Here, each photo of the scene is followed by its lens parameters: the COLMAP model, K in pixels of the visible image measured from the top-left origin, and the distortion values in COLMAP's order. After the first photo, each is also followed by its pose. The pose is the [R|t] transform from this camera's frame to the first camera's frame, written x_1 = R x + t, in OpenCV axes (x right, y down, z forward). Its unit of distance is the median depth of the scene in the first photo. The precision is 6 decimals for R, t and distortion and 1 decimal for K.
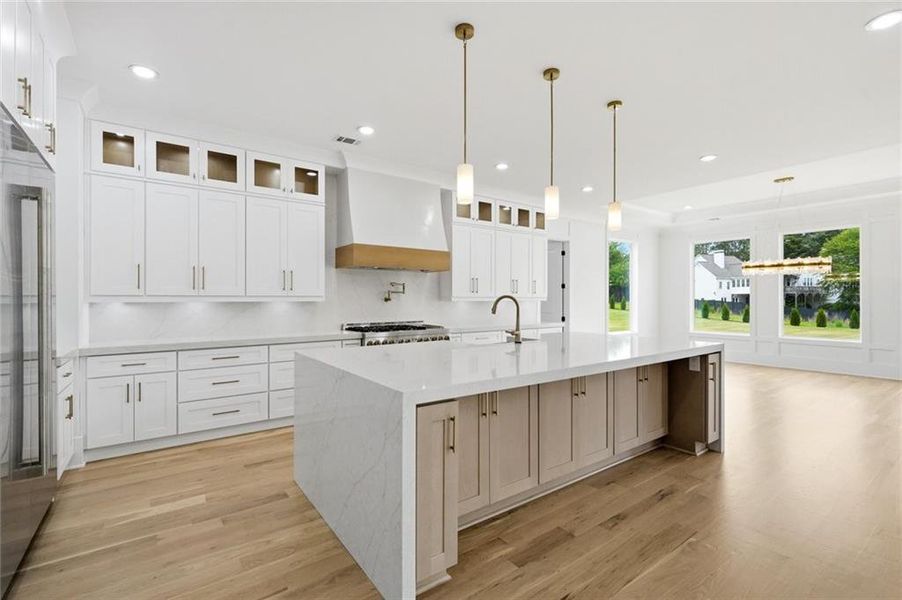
lens RADIAL K [[412.3, 0, 475.5], [0, 412.3, 293.0], [0, 0, 1]] dist [0.003494, 0.000662]
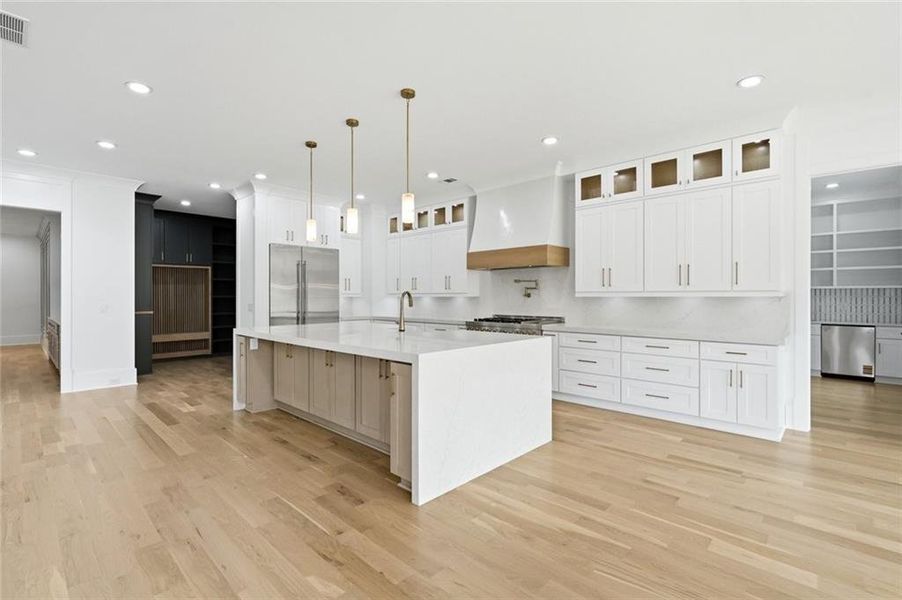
lens RADIAL K [[412.3, 0, 460.2], [0, 412.3, 303.5], [0, 0, 1]] dist [0.003494, 0.000662]
pose [[0.148939, 0.017511, -0.988691, 0.807127], [0.019084, 0.999606, 0.020579, 0.011560], [0.988662, -0.021933, 0.148546, 0.605572]]
